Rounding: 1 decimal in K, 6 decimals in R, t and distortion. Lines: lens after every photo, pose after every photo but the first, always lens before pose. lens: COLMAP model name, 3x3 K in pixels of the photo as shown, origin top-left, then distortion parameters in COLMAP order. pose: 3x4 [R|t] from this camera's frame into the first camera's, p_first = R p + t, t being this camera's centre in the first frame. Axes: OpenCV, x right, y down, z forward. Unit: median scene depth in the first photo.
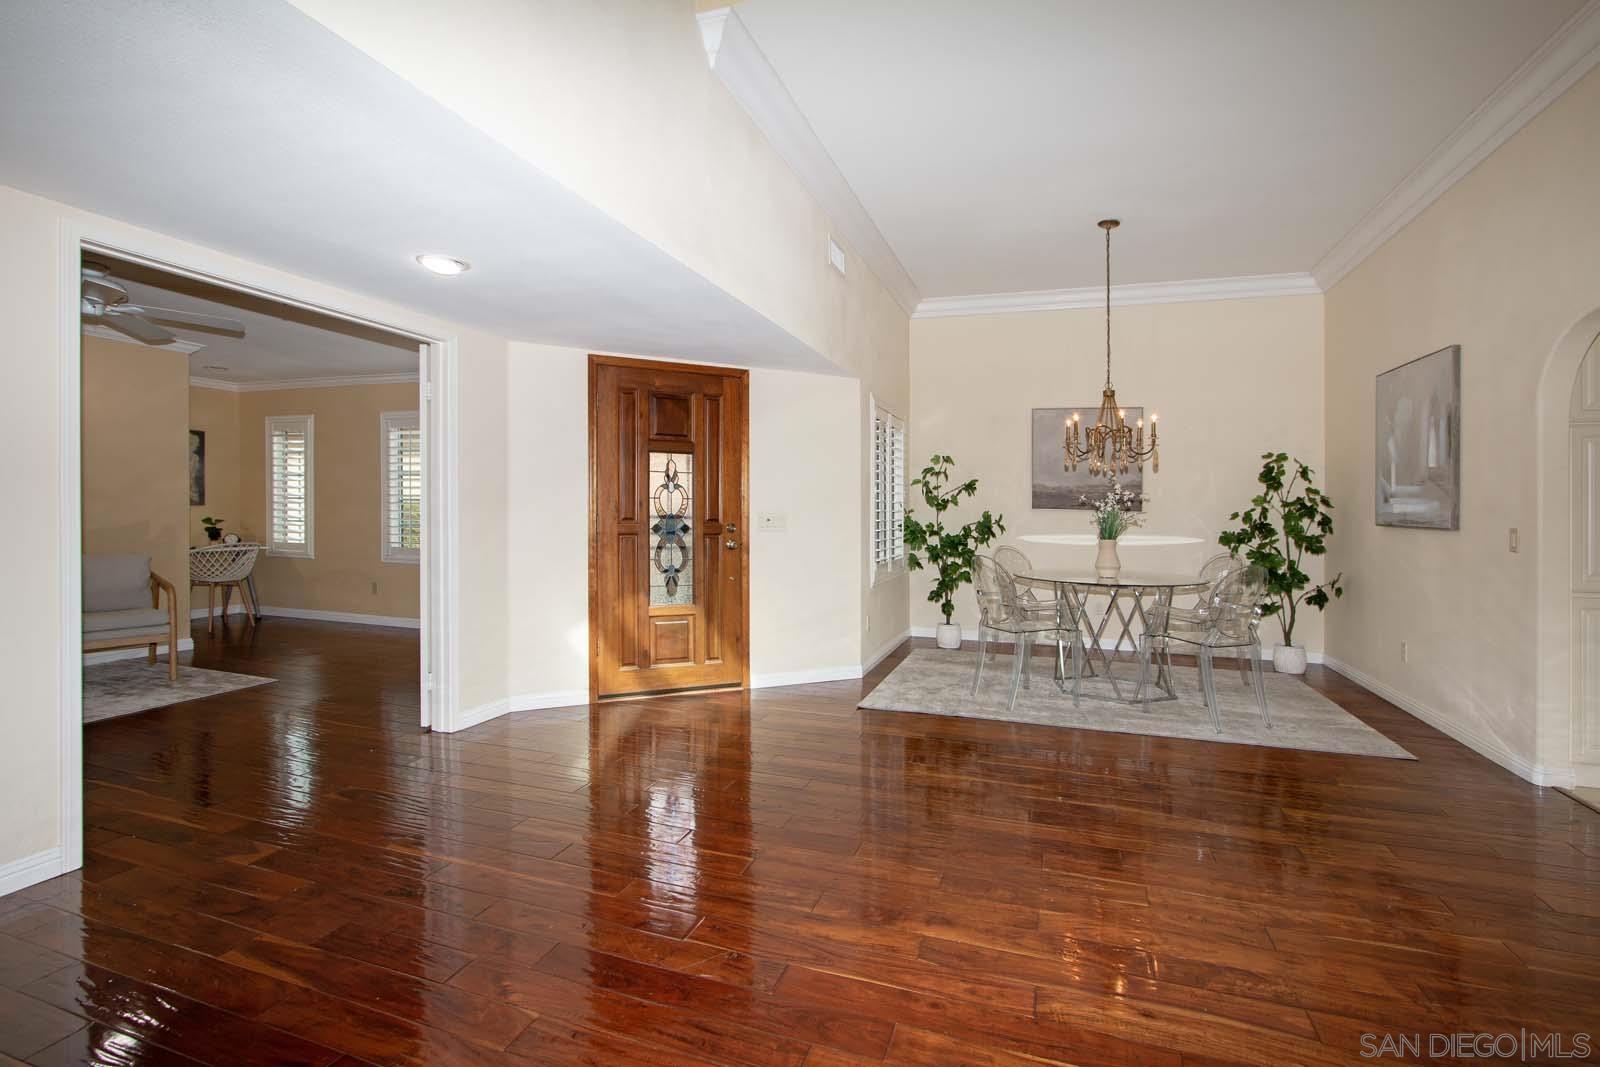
lens RADIAL K [[742.1, 0, 804.0], [0, 742.1, 514.2], [0, 0, 1]] dist [-0.010080, 0.001258]
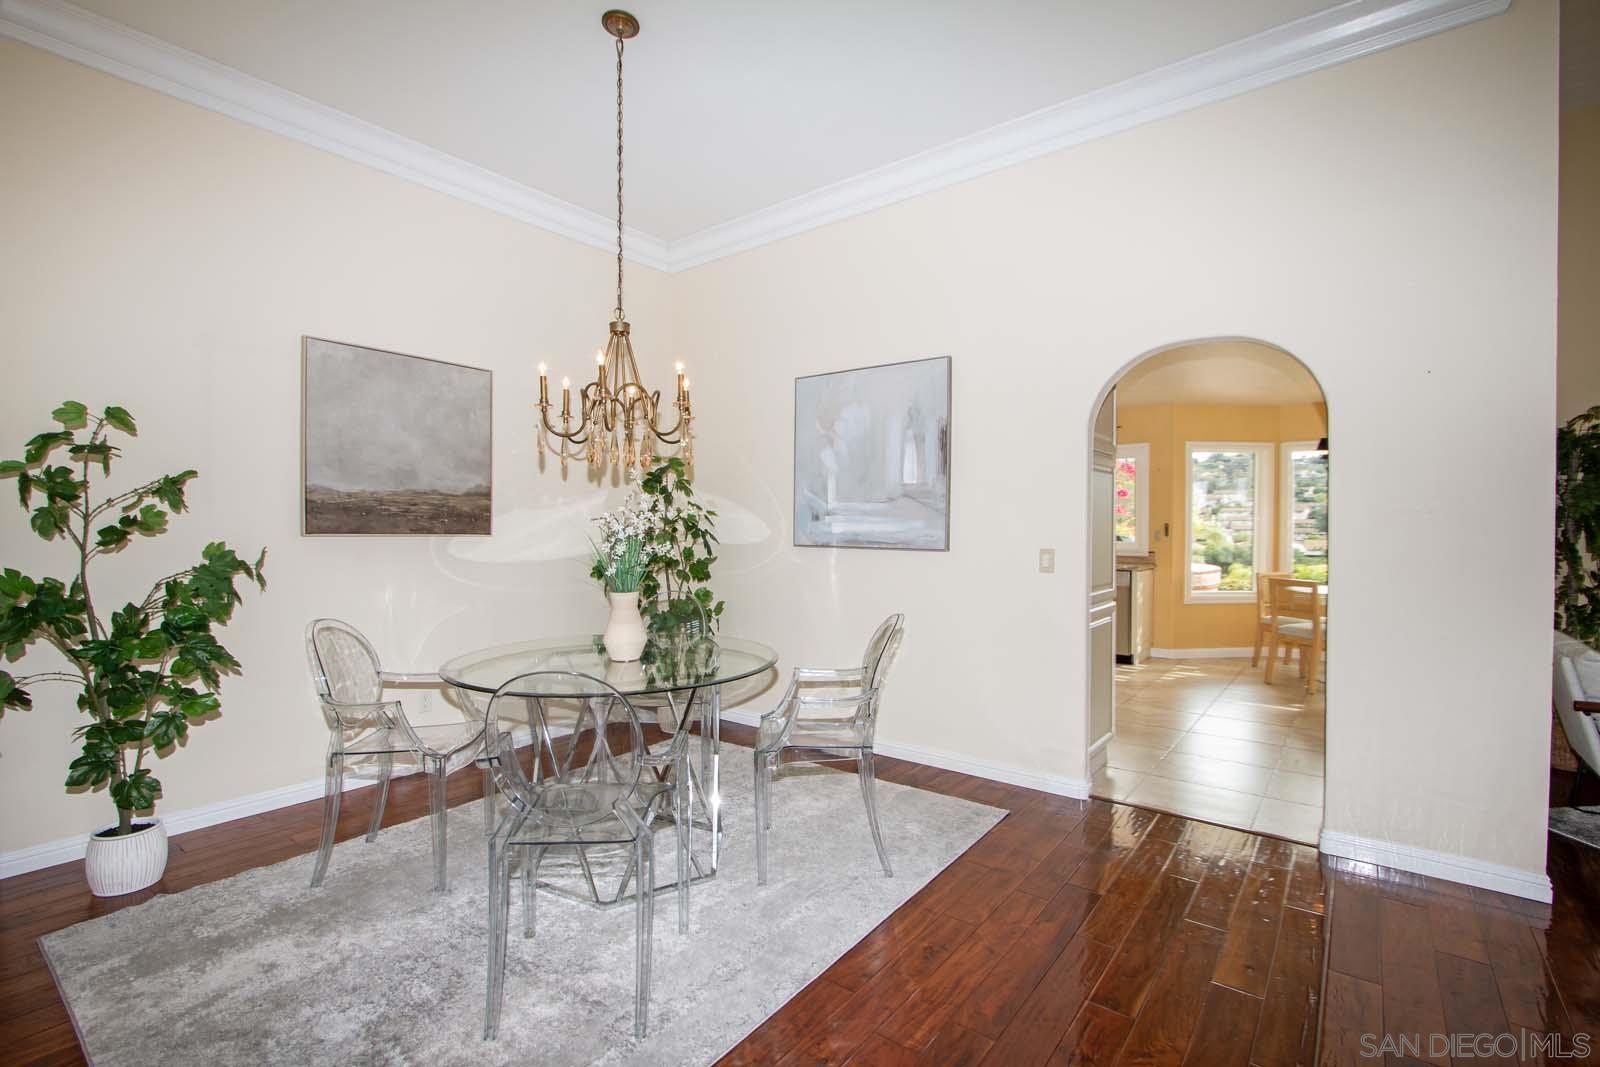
lens RADIAL K [[742.1, 0, 785.2], [0, 742.1, 531.4], [0, 0, 1]] dist [-0.010080, 0.001258]
pose [[0.331357, -0.024901, 0.943177, -0.071433], [0.013661, 0.999673, 0.021594, -0.020272], [-0.943407, 0.005730, 0.331589, 0.664199]]
